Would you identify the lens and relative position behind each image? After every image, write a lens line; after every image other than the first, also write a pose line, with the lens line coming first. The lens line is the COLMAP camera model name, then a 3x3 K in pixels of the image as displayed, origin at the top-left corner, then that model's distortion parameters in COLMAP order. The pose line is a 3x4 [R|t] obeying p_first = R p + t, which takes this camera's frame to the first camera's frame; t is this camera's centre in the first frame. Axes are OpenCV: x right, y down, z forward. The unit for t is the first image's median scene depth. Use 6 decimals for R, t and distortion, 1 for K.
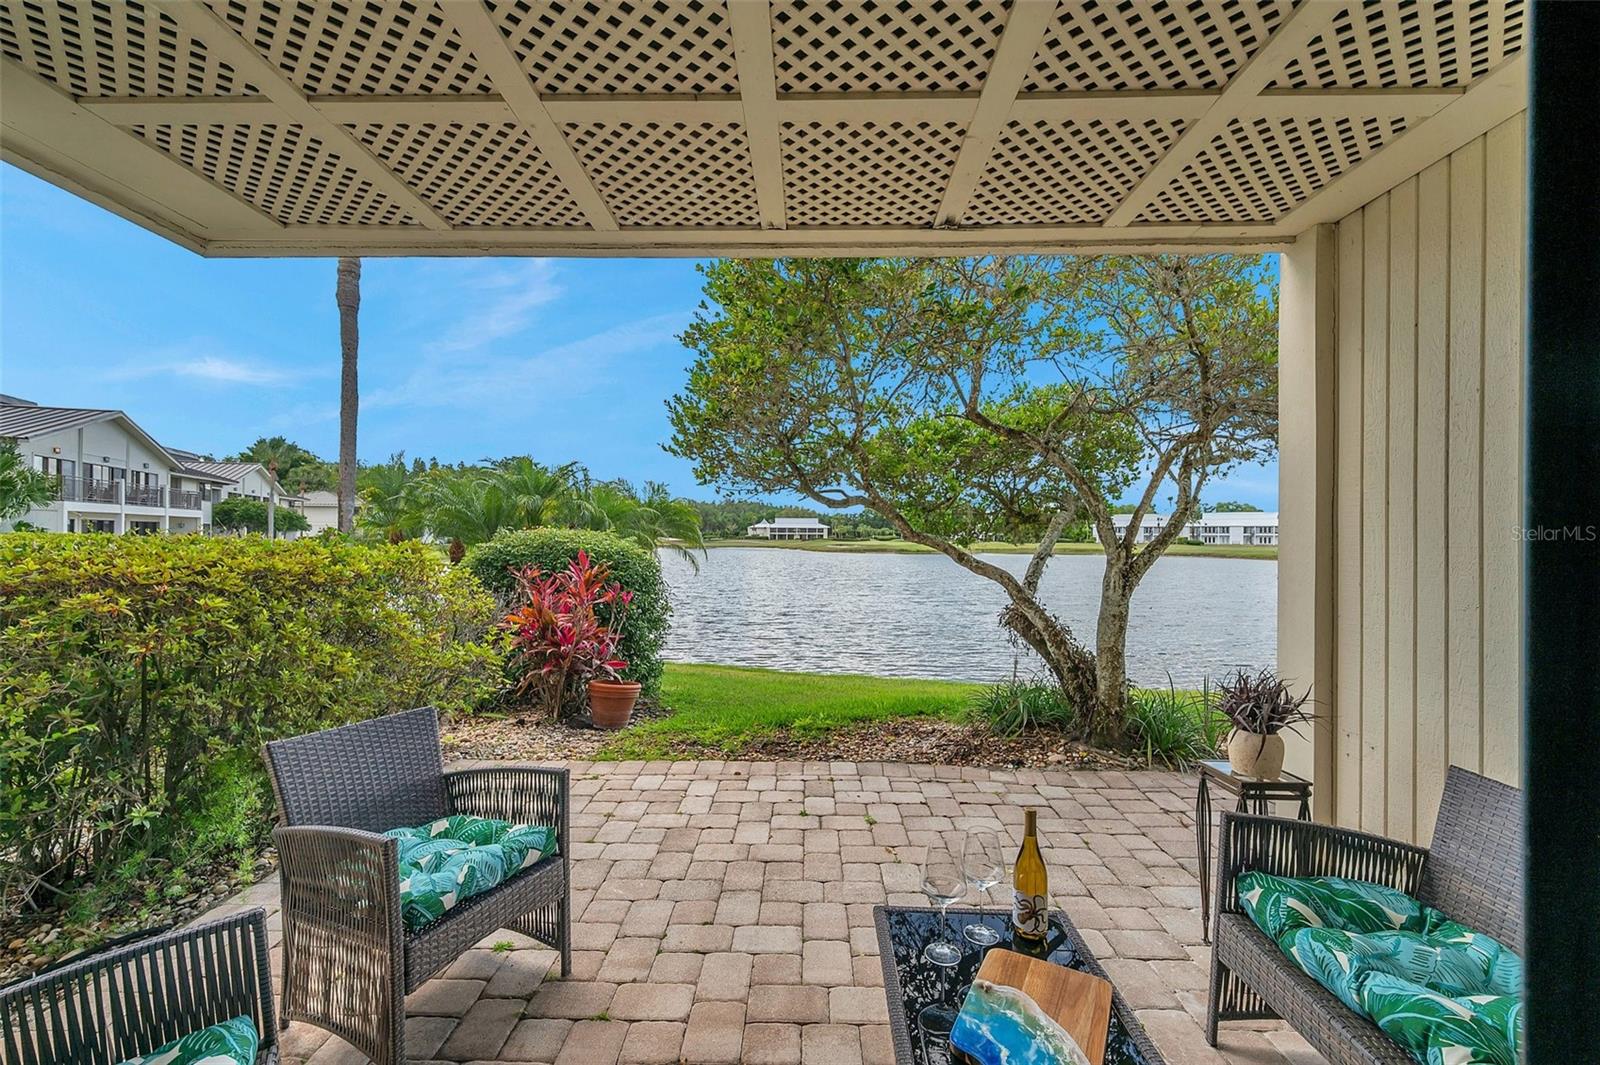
lens RADIAL K [[674.0, 0, 800.0], [0, 674.0, 532.5], [0, 0, 1]] dist [0.000385, -0.000143]
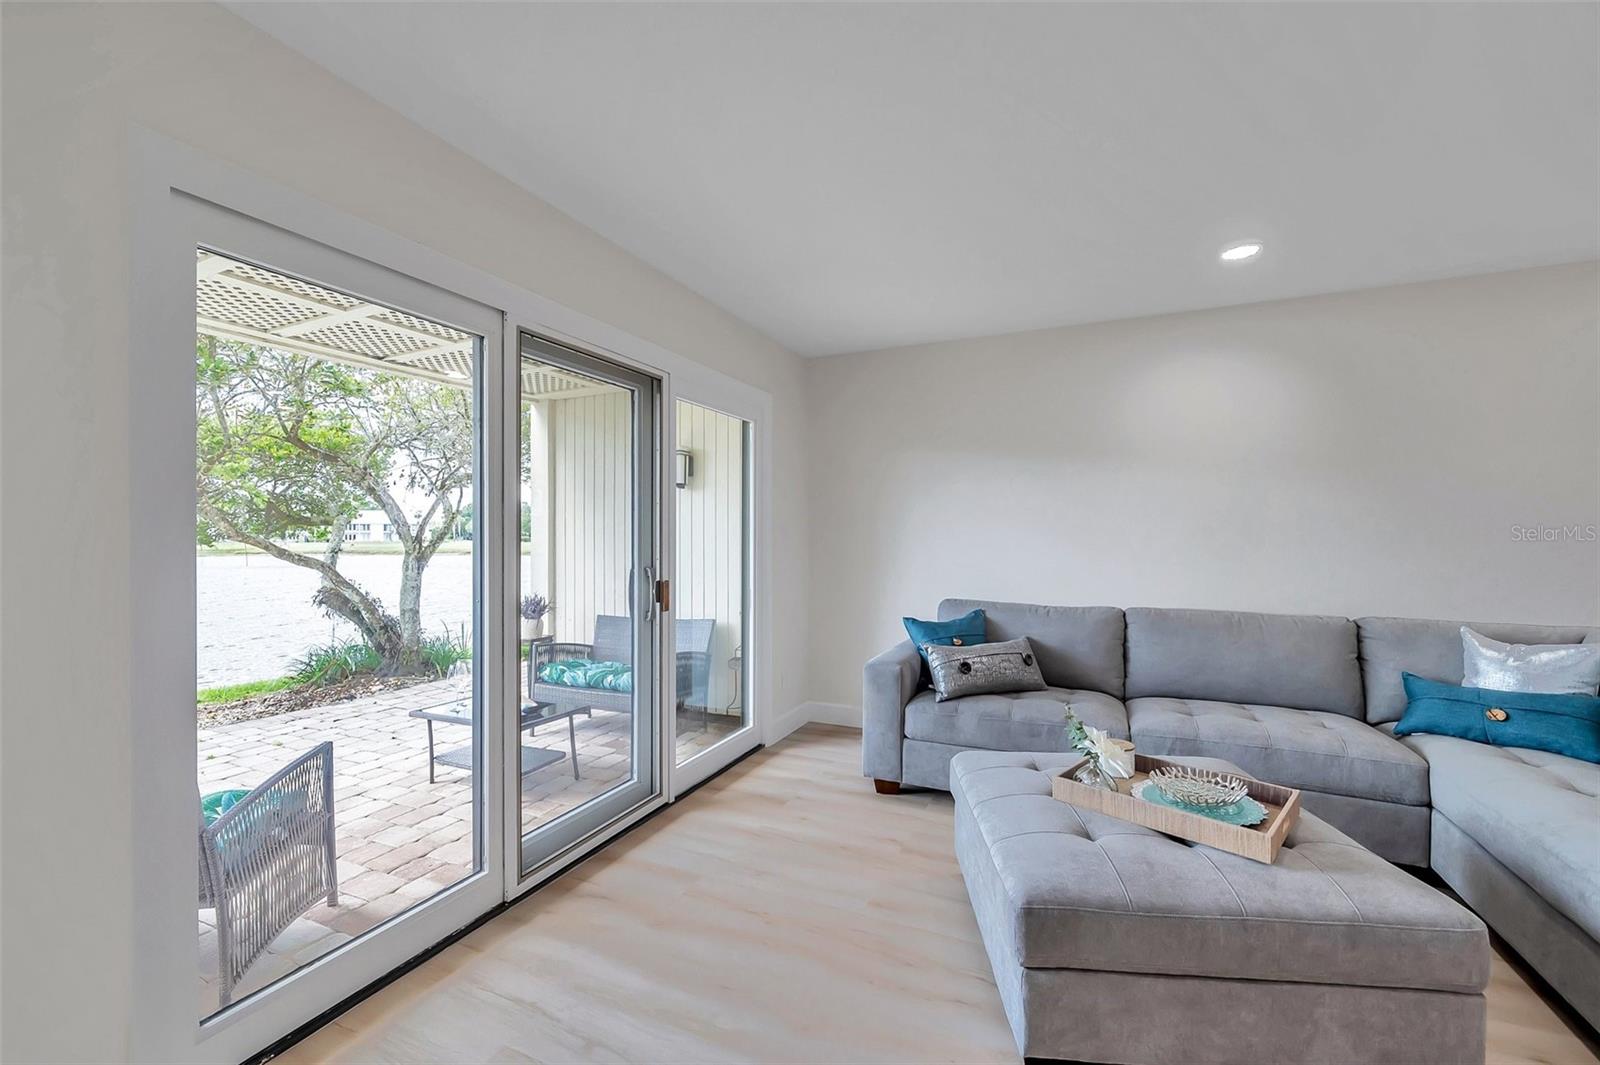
lens RADIAL K [[656.4, 0, 808.0], [0, 656.4, 535.5], [0, 0, 1]] dist [0.002072, -0.000626]
pose [[0.395600, -0.006920, 0.918397, -0.536527], [-0.001178, 0.999967, 0.008042, -0.005974], [-0.918422, -0.004264, 0.395579, -0.399479]]
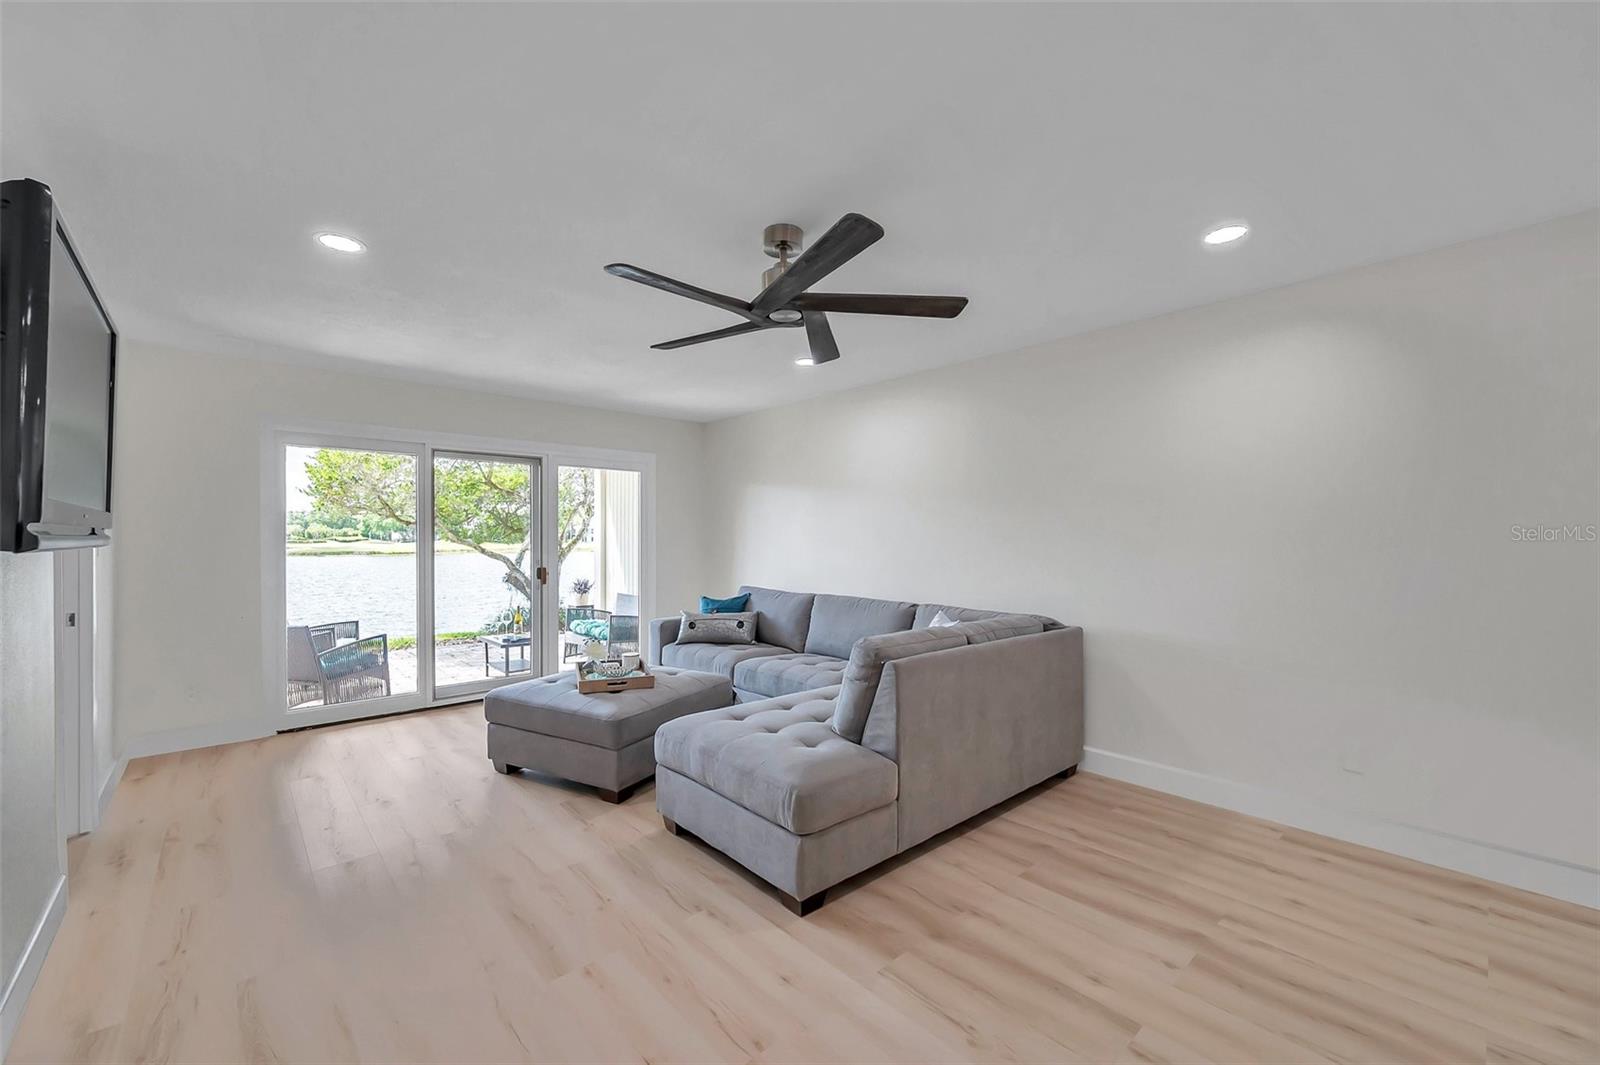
lens RADIAL K [[639.9, 0, 816.6], [0, 639.9, 533.1], [0, 0, 1]] dist [-0.001842, -0.000180]
pose [[0.720416, 0.000899, 0.693541, -0.436252], [-0.000937, 1.000000, -0.000324, -0.019570], [-0.693541, -0.000417, 0.720417, -1.274762]]
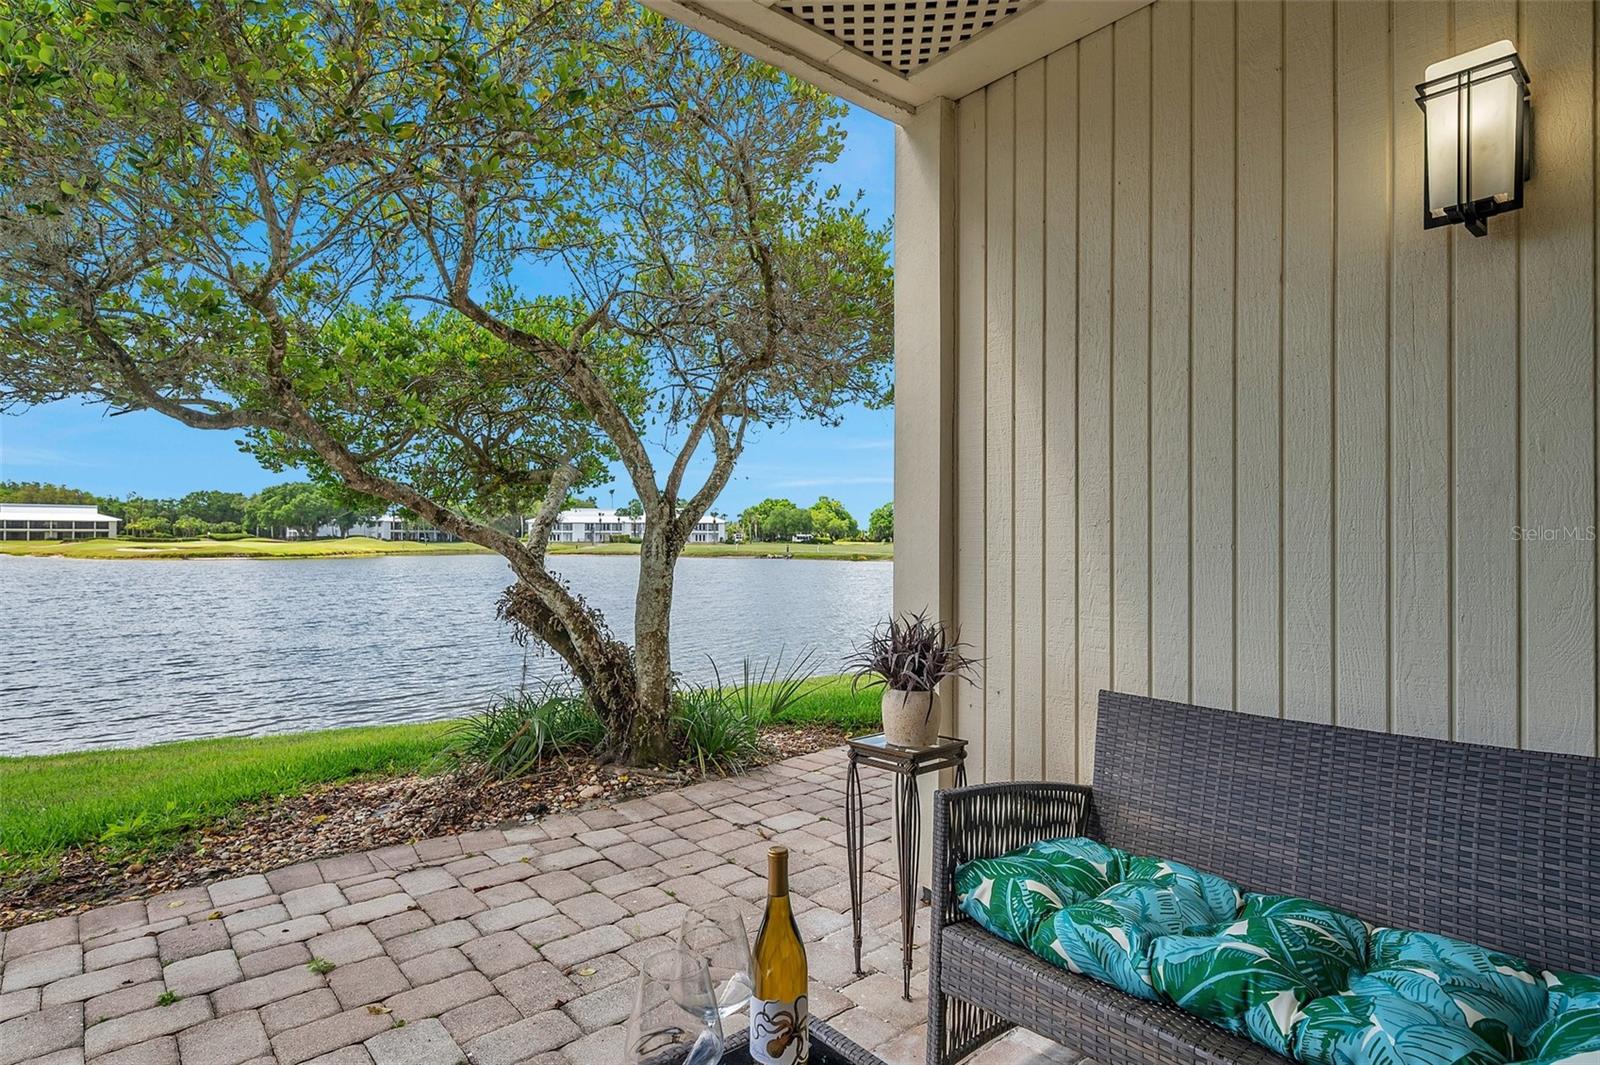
lens RADIAL K [[838.5, 0, 800.0], [0, 838.5, 532.5], [0, 0, 1]] dist [-0.003943, 0.001169]
pose [[0.747087, -0.000212, 0.664726, -0.044695], [-0.001101, 0.999998, 0.001556, 0.055994], [-0.664725, -0.001894, 0.747085, 0.181616]]
